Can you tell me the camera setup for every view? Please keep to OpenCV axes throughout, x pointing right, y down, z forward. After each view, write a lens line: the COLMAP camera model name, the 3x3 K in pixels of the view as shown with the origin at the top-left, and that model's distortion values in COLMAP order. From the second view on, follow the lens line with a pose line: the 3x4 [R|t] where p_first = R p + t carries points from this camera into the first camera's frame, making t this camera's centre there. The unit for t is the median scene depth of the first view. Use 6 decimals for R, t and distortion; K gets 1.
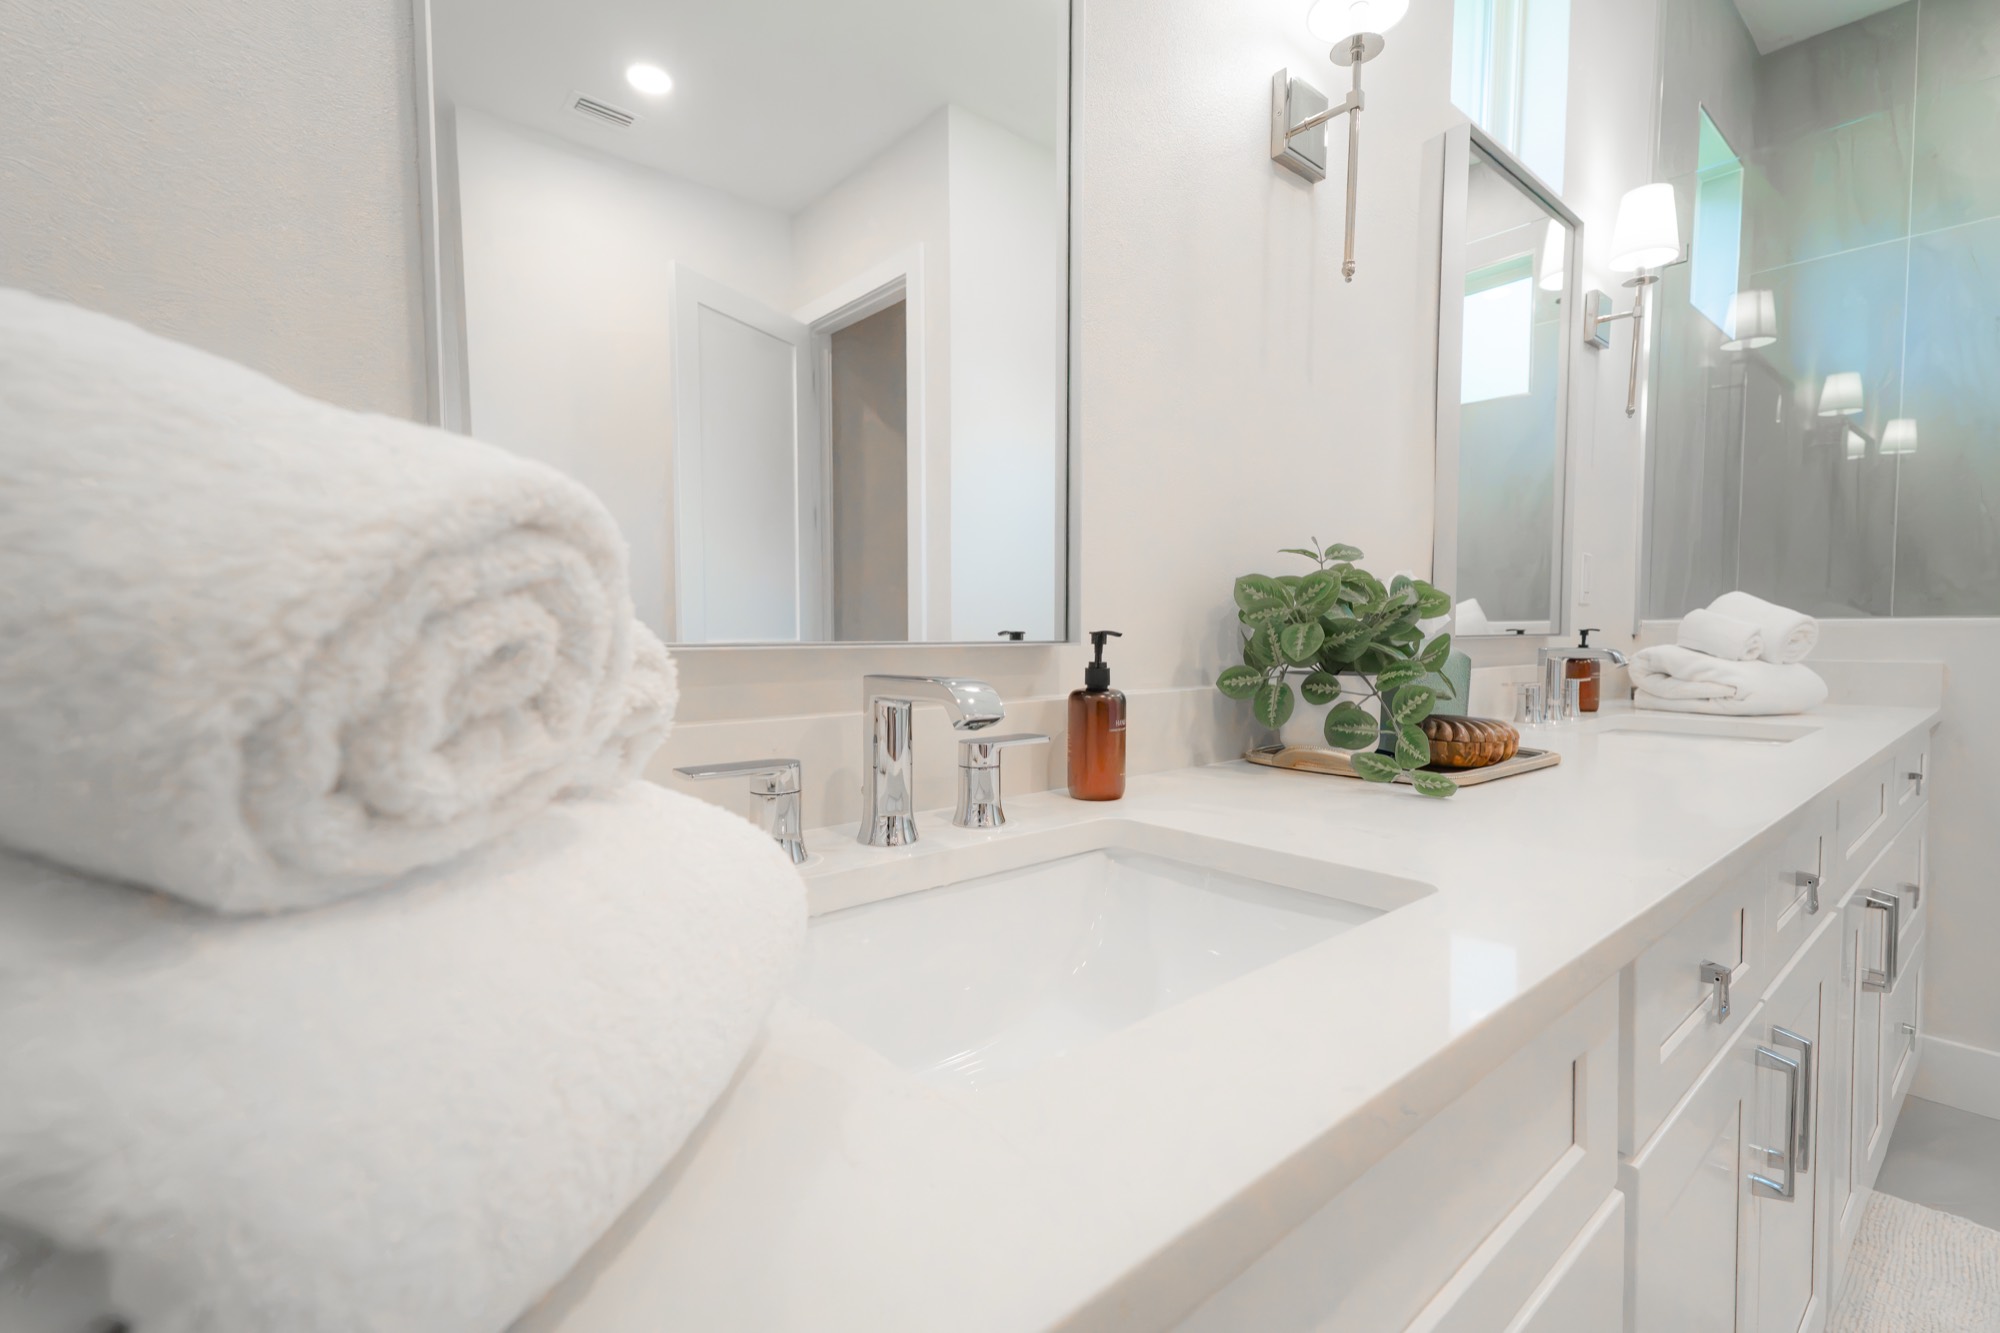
lens RADIAL K [[911.5, 0, 1000.0], [0, 911.5, 666.5], [0, 0, 1]] dist [0.034131, -0.000051]
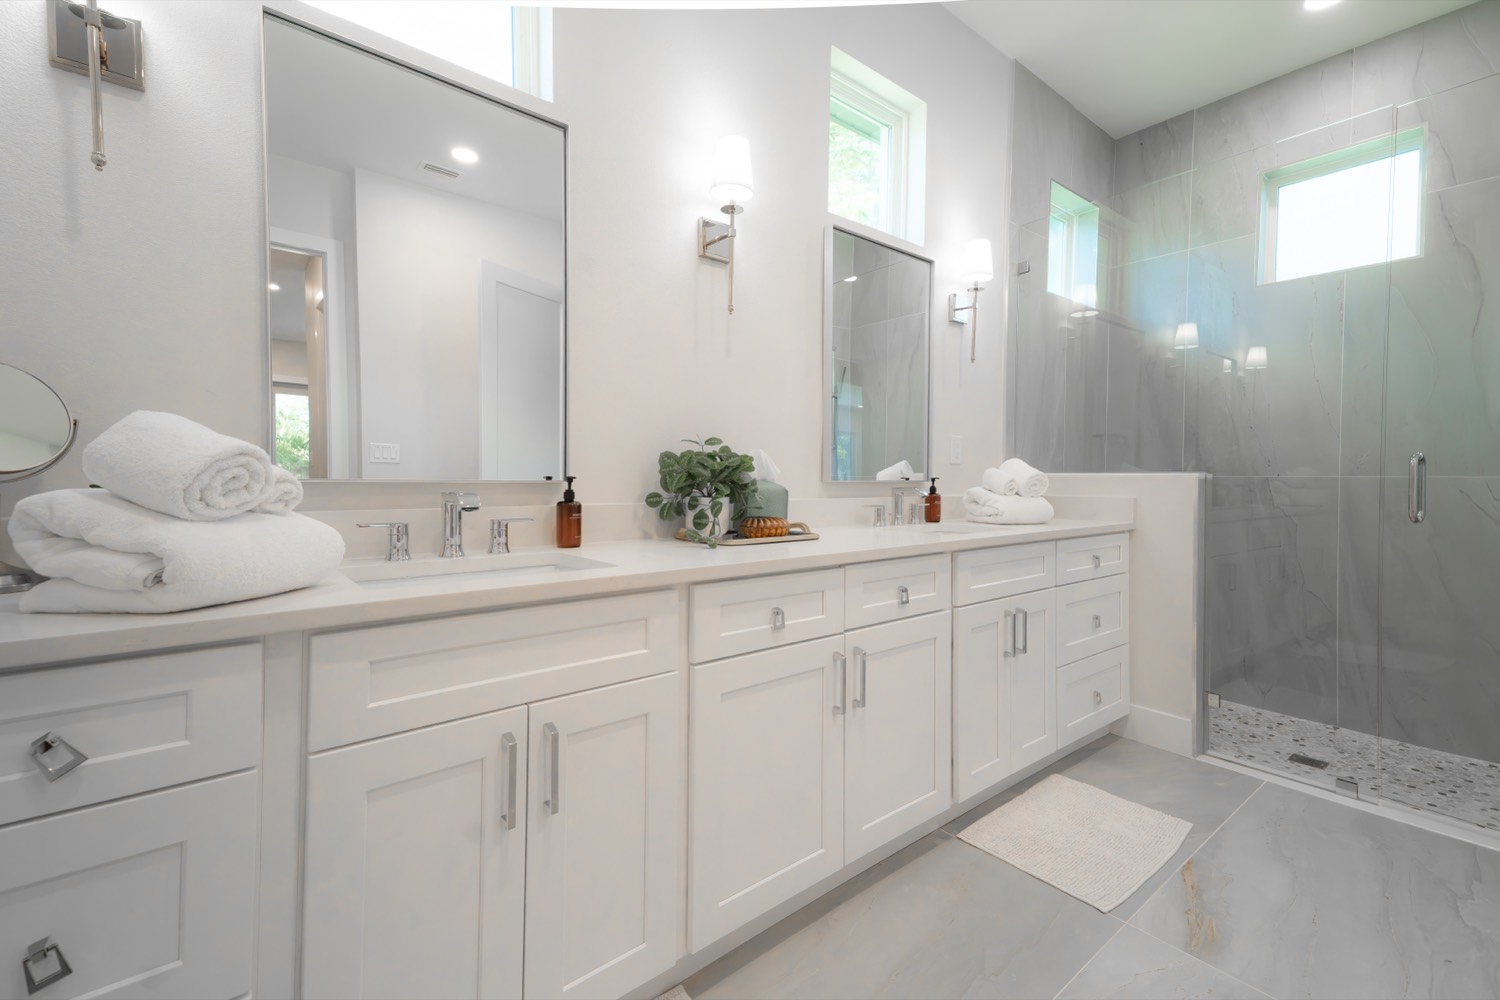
lens RADIAL K [[651.5, 0, 750.0], [0, 651.5, 500.0], [0, 0, 1]] dist [0.048840, -0.000024]
pose [[0.999469, 0.006723, -0.031893, 0.520308], [-0.006899, 0.999962, -0.005410, 0.023269], [0.031855, 0.005627, 0.999477, -0.565268]]
